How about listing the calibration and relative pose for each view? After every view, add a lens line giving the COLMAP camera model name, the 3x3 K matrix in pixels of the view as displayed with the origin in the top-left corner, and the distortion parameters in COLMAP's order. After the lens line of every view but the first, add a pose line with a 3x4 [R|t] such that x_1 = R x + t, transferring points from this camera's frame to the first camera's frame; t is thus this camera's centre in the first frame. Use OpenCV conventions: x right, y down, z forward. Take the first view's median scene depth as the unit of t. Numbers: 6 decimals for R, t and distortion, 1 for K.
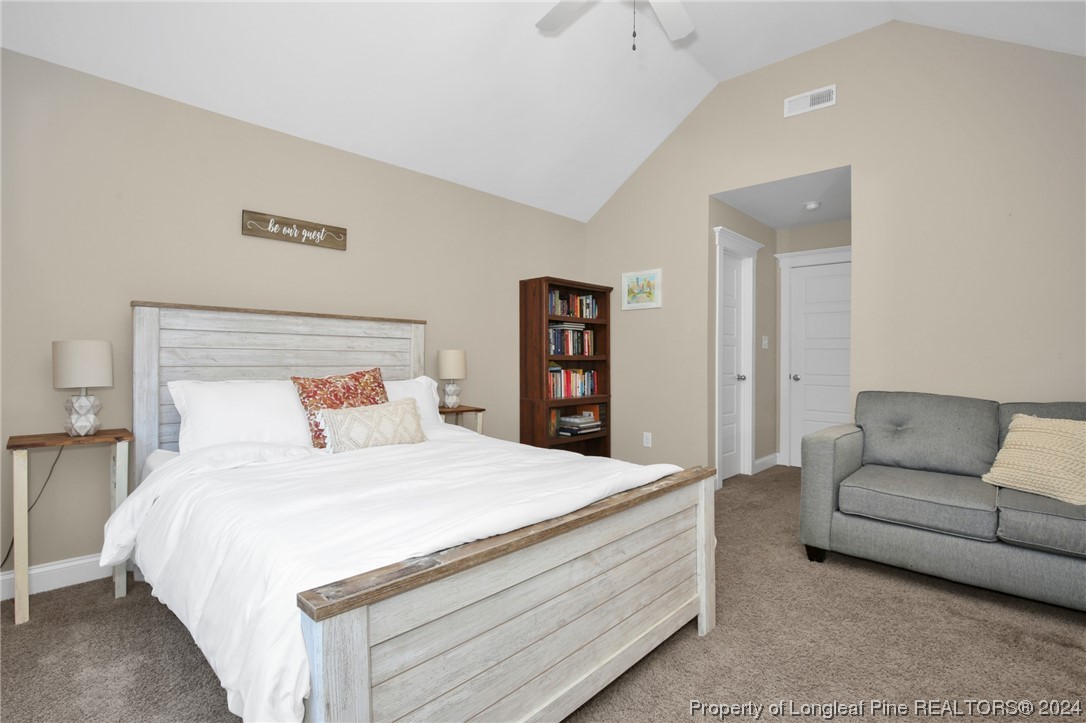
lens RADIAL K [[508.9, 0, 542.8], [0, 508.9, 359.4], [0, 0, 1]] dist [-0.022227, 0.000574]
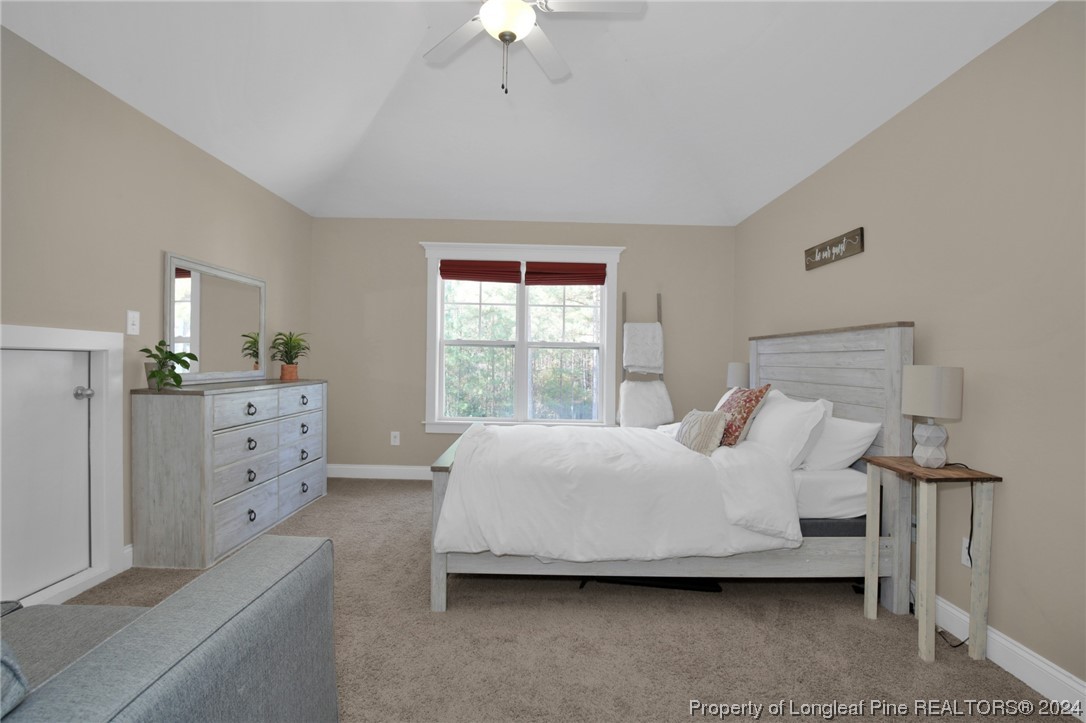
lens RADIAL K [[508.9, 0, 543.4], [0, 508.9, 362.9], [0, 0, 1]] dist [-0.022227, 0.000574]
pose [[-0.715016, -0.009369, -0.699046, 0.630032], [-0.015506, 0.999877, 0.002460, -0.019844], [0.698936, 0.012598, -0.715073, 1.298124]]
